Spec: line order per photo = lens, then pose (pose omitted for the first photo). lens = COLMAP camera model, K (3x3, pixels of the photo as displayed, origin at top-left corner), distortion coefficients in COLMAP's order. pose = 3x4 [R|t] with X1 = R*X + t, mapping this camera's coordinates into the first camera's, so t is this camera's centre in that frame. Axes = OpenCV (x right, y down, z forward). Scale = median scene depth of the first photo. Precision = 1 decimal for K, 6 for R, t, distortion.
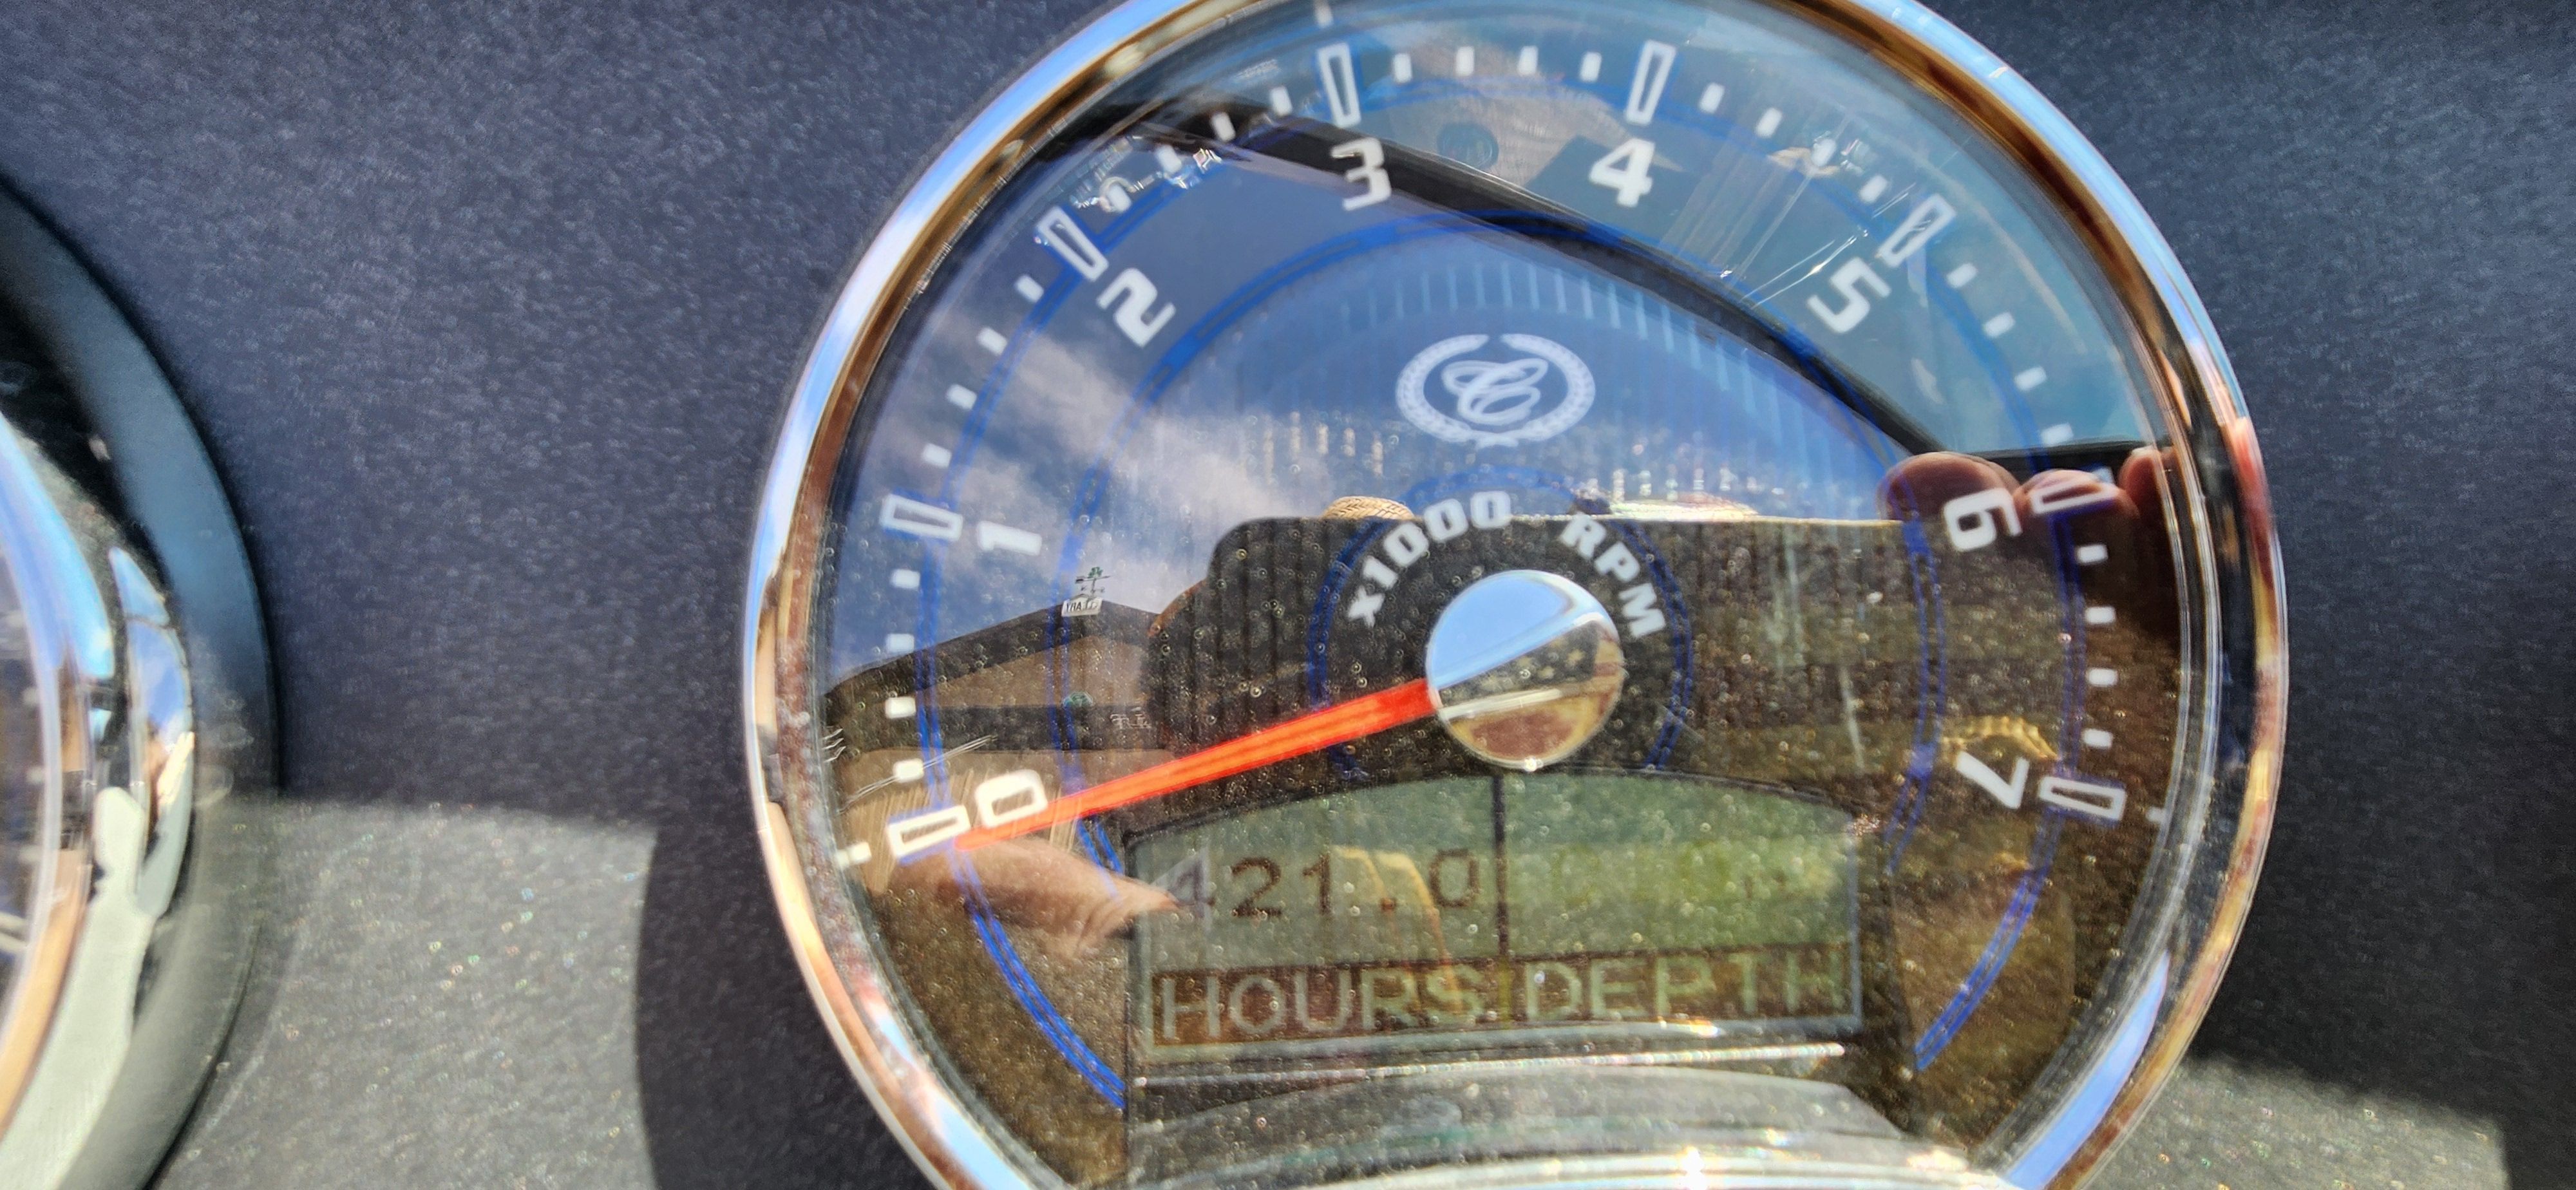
lens RADIAL K [[1167.5, 0, 1285.8], [0, 1167.5, 599.3], [0, 0, 1]] dist [0.002479, -0.000176]
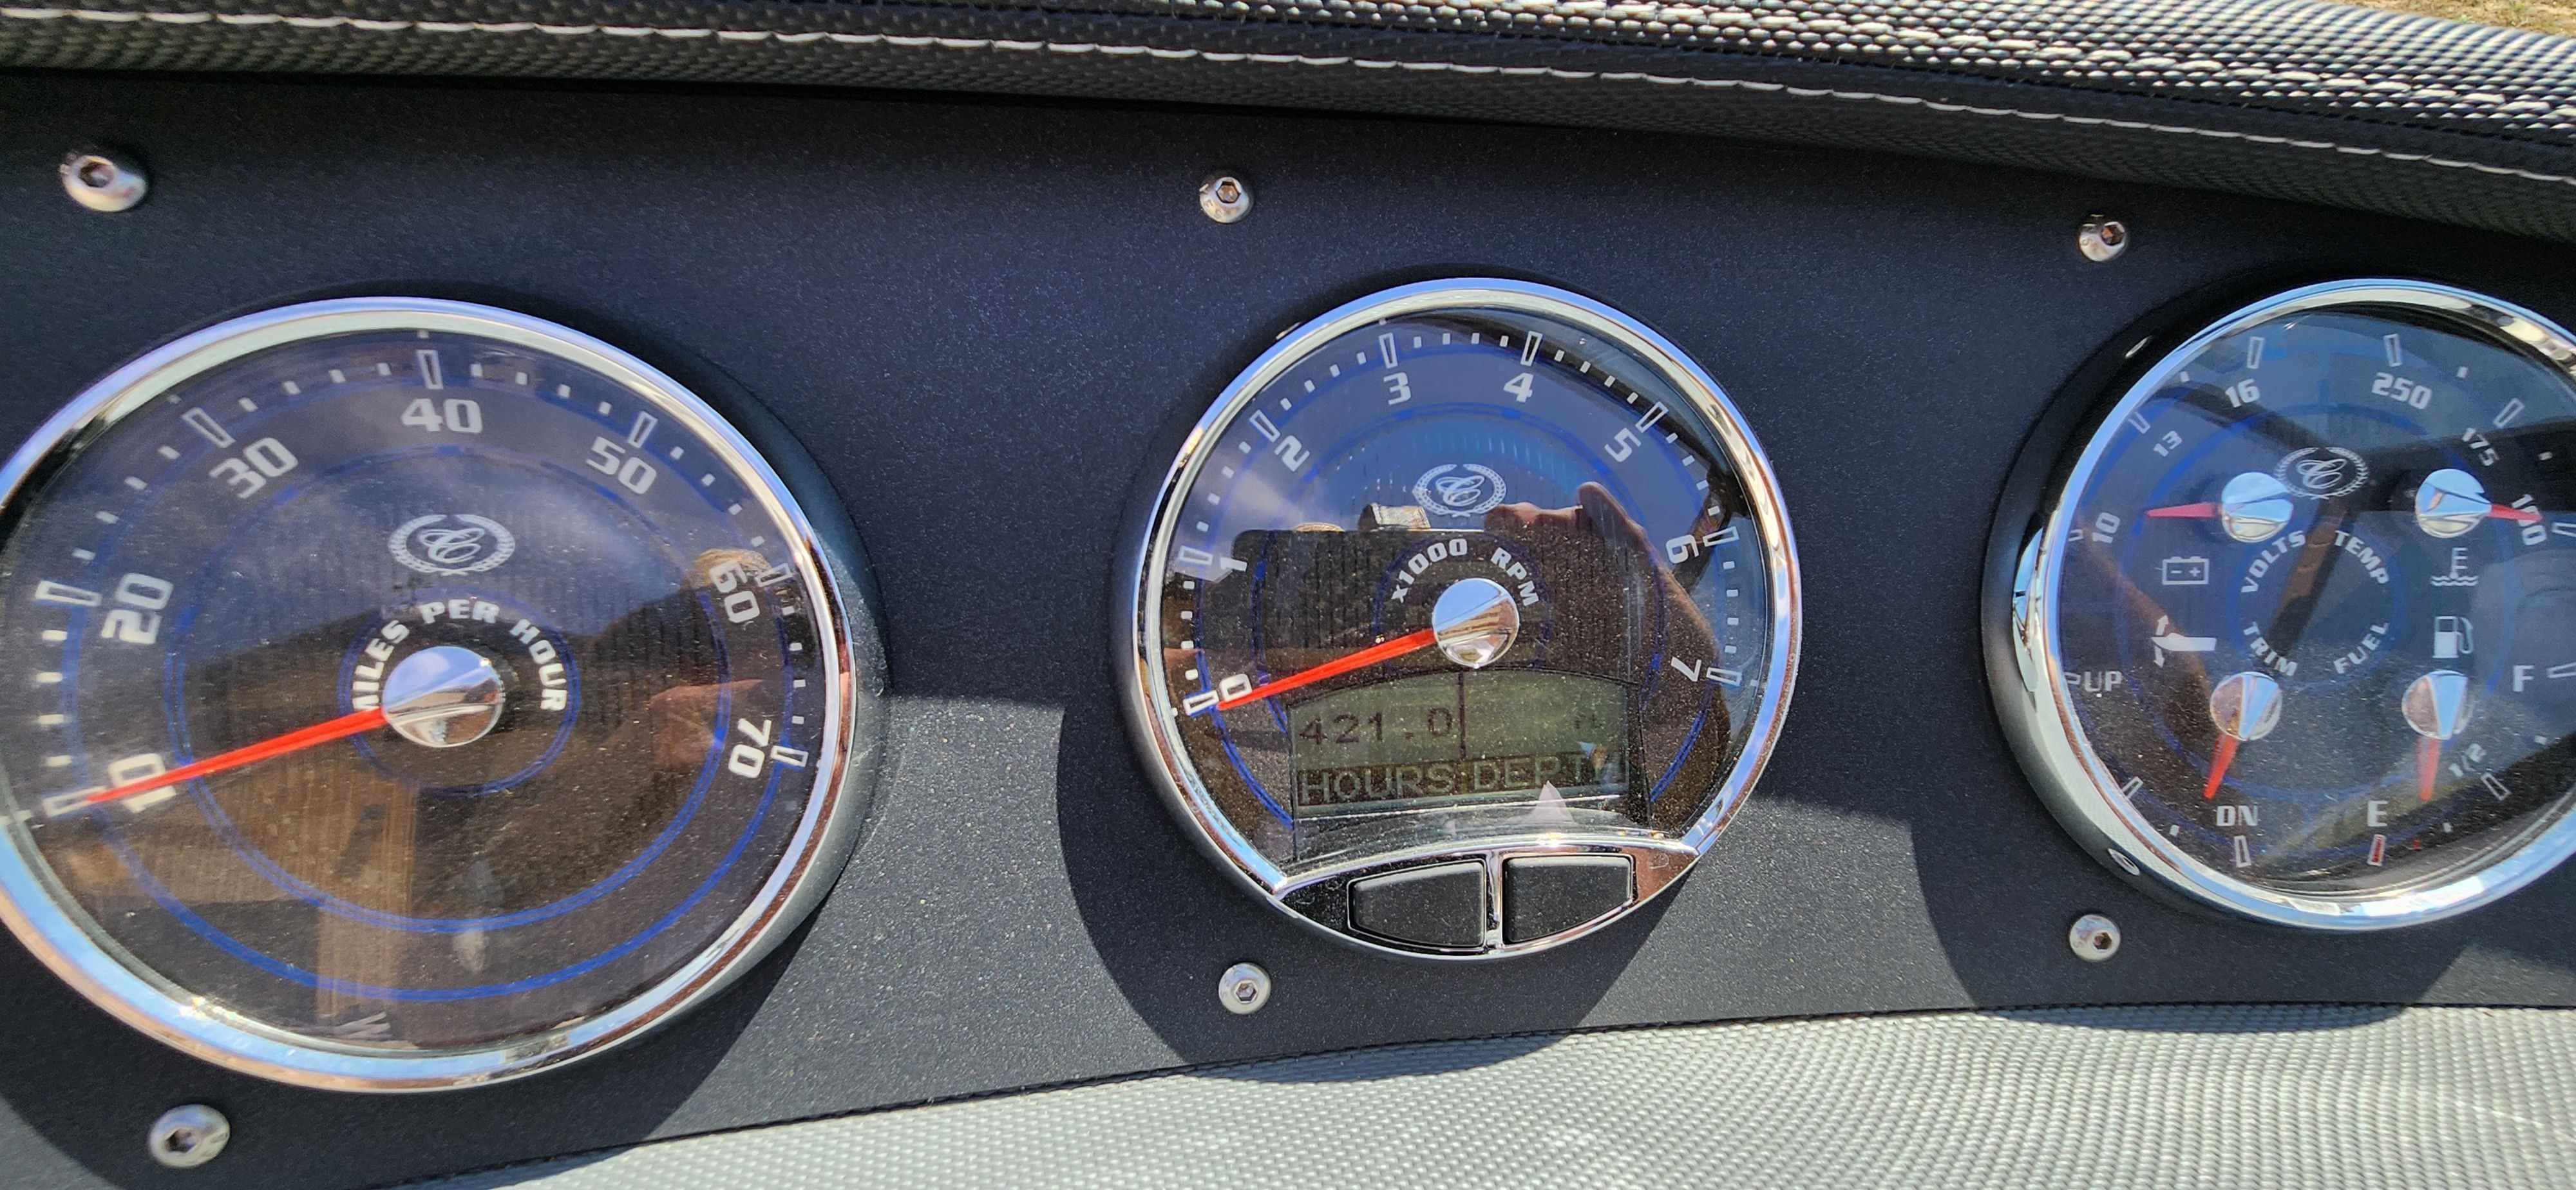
lens RADIAL K [[1167.5, 0, 1289.7], [0, 1167.5, 592.0], [0, 0, 1]] dist [0.002479, -0.000176]
pose [[0.996594, -0.014436, 0.081188, -0.304591], [0.010320, 0.998651, 0.050897, -0.107833], [-0.081813, -0.049886, 0.995398, -1.097616]]
